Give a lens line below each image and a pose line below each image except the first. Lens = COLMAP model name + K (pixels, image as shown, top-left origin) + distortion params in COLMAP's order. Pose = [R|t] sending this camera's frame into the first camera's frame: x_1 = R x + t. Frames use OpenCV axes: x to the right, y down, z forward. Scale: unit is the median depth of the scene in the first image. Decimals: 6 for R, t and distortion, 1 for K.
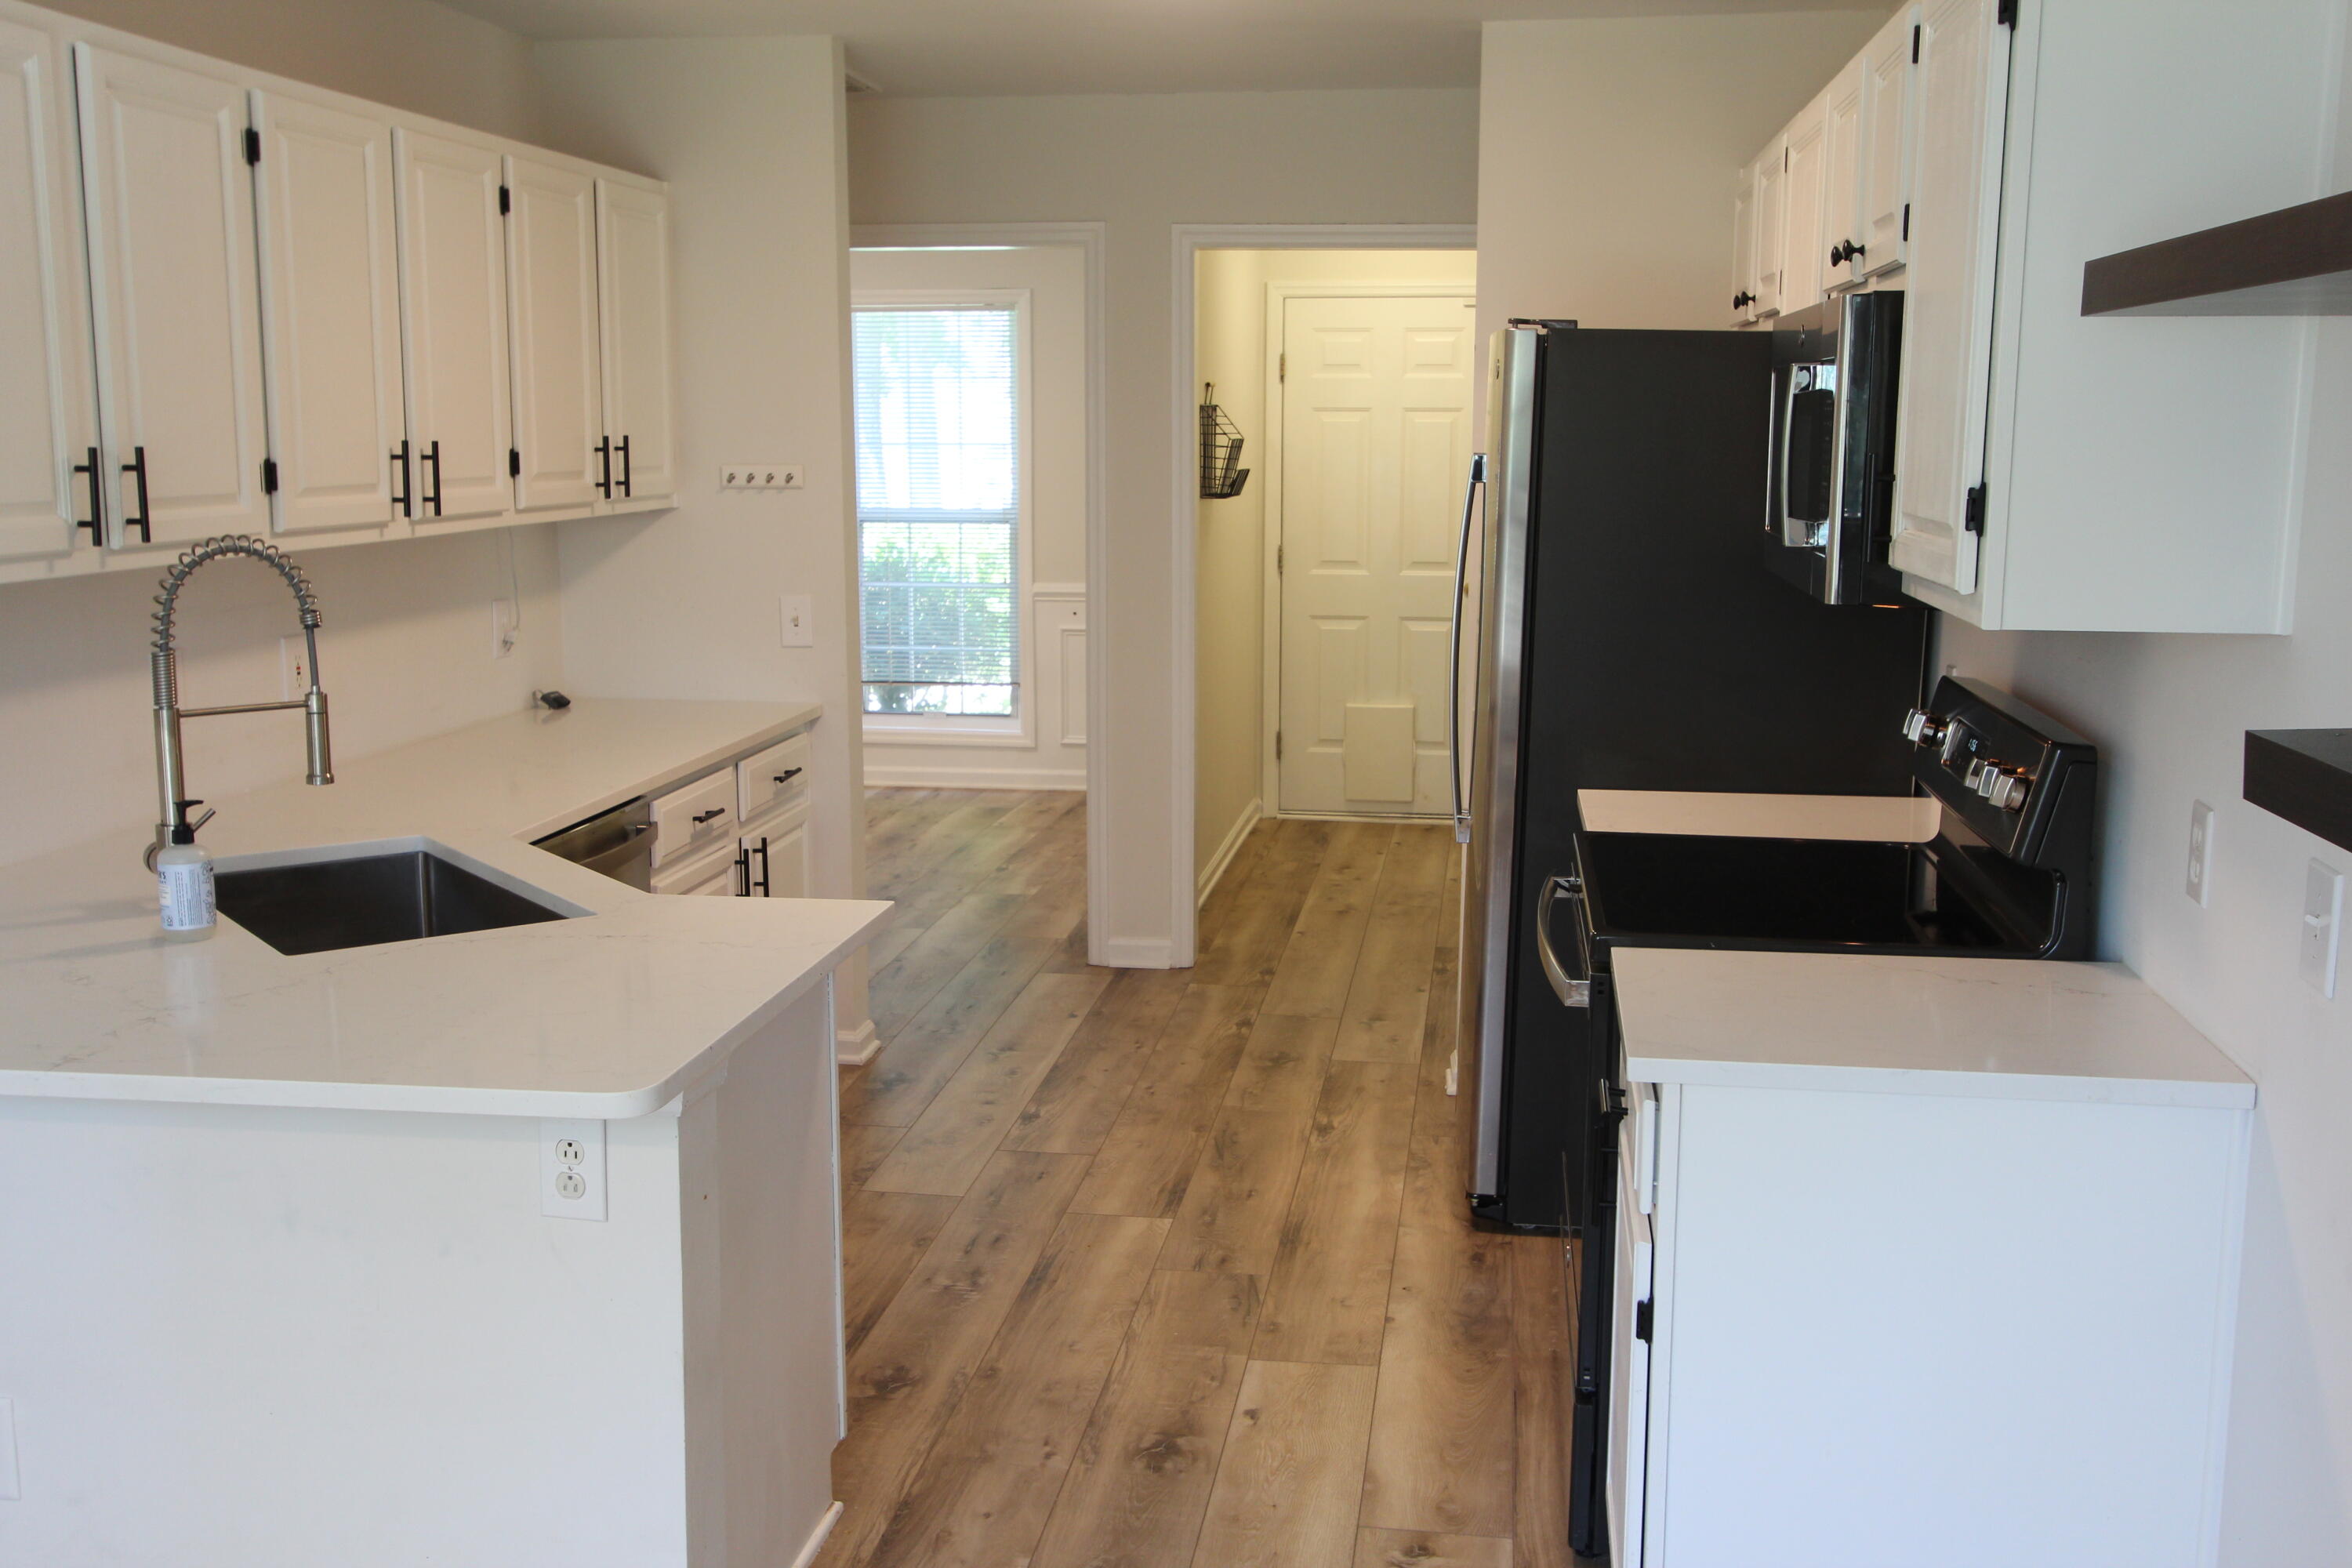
lens RADIAL K [[2310.3, 0, 1174.0], [0, 2310.3, 782.3], [0, 0, 1]] dist [0.017219, 0.000000]
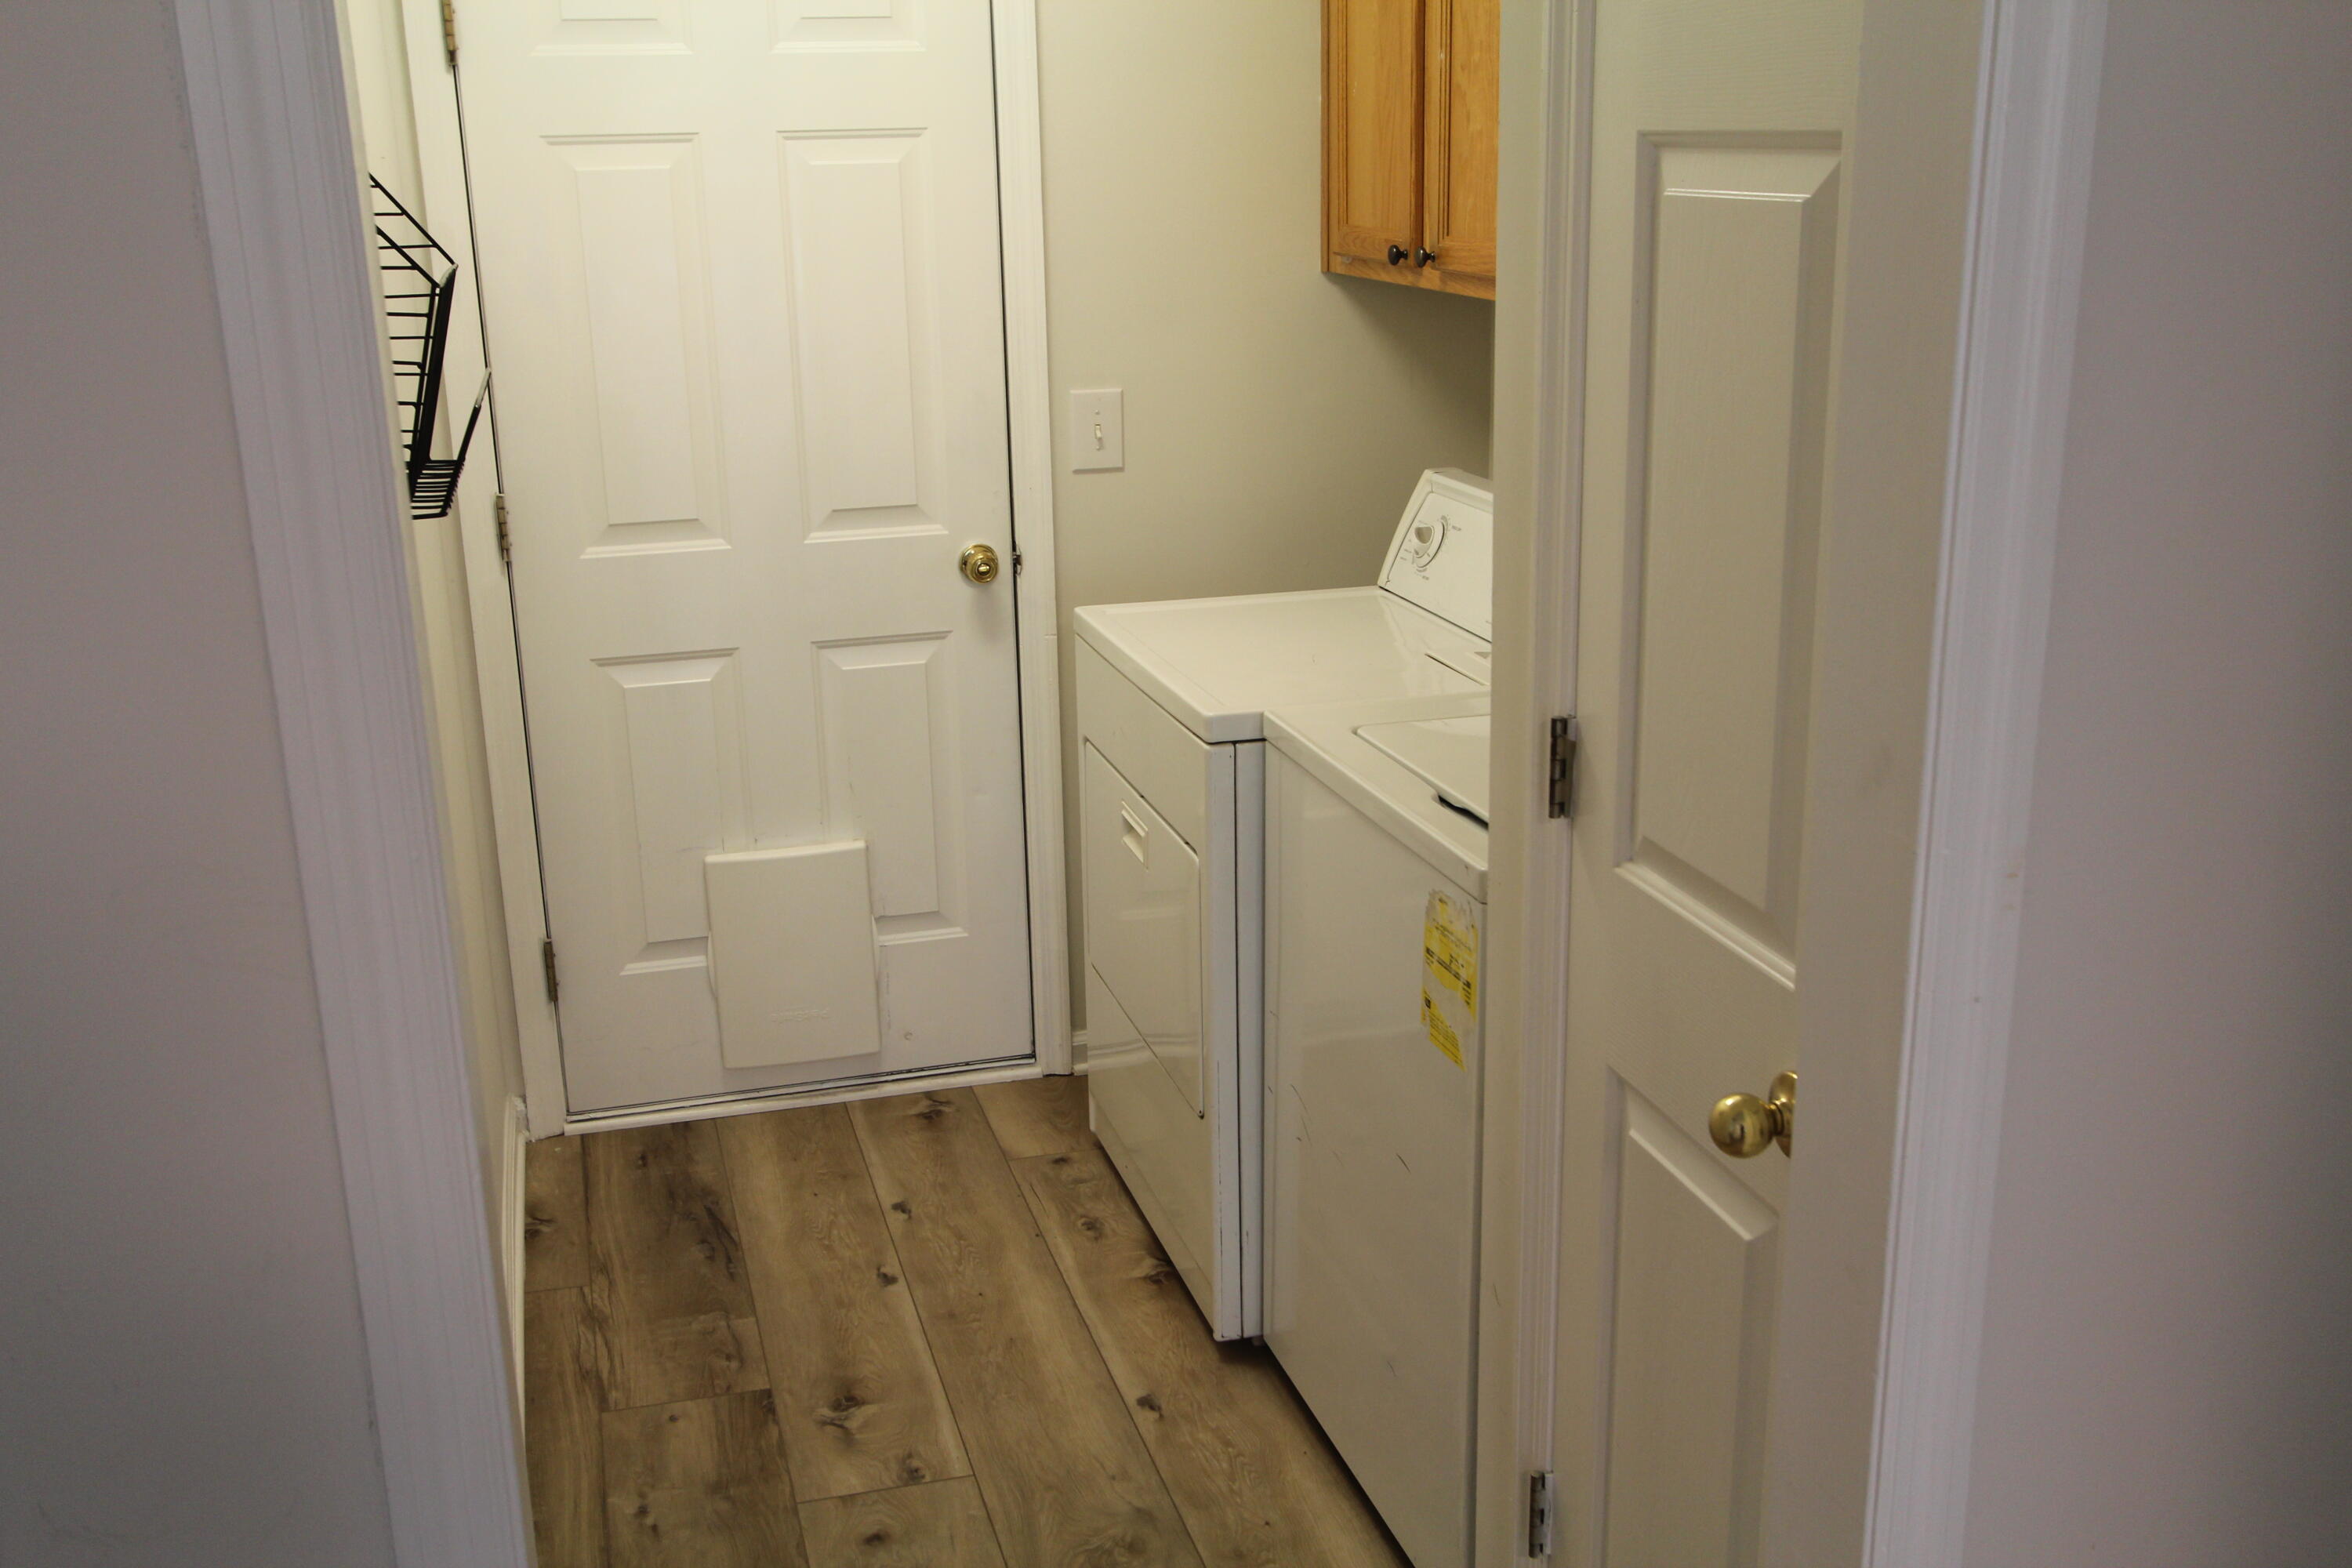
lens RADIAL K [[2310.3, 0, 1176.8], [0, 2310.3, 794.9], [0, 0, 1]] dist [0.017219, 0.000000]
pose [[0.908193, -0.144244, 0.392912, -0.011455], [0.093302, 0.984889, 0.145906, -0.098840], [-0.408020, -0.095851, 0.907927, 0.585975]]
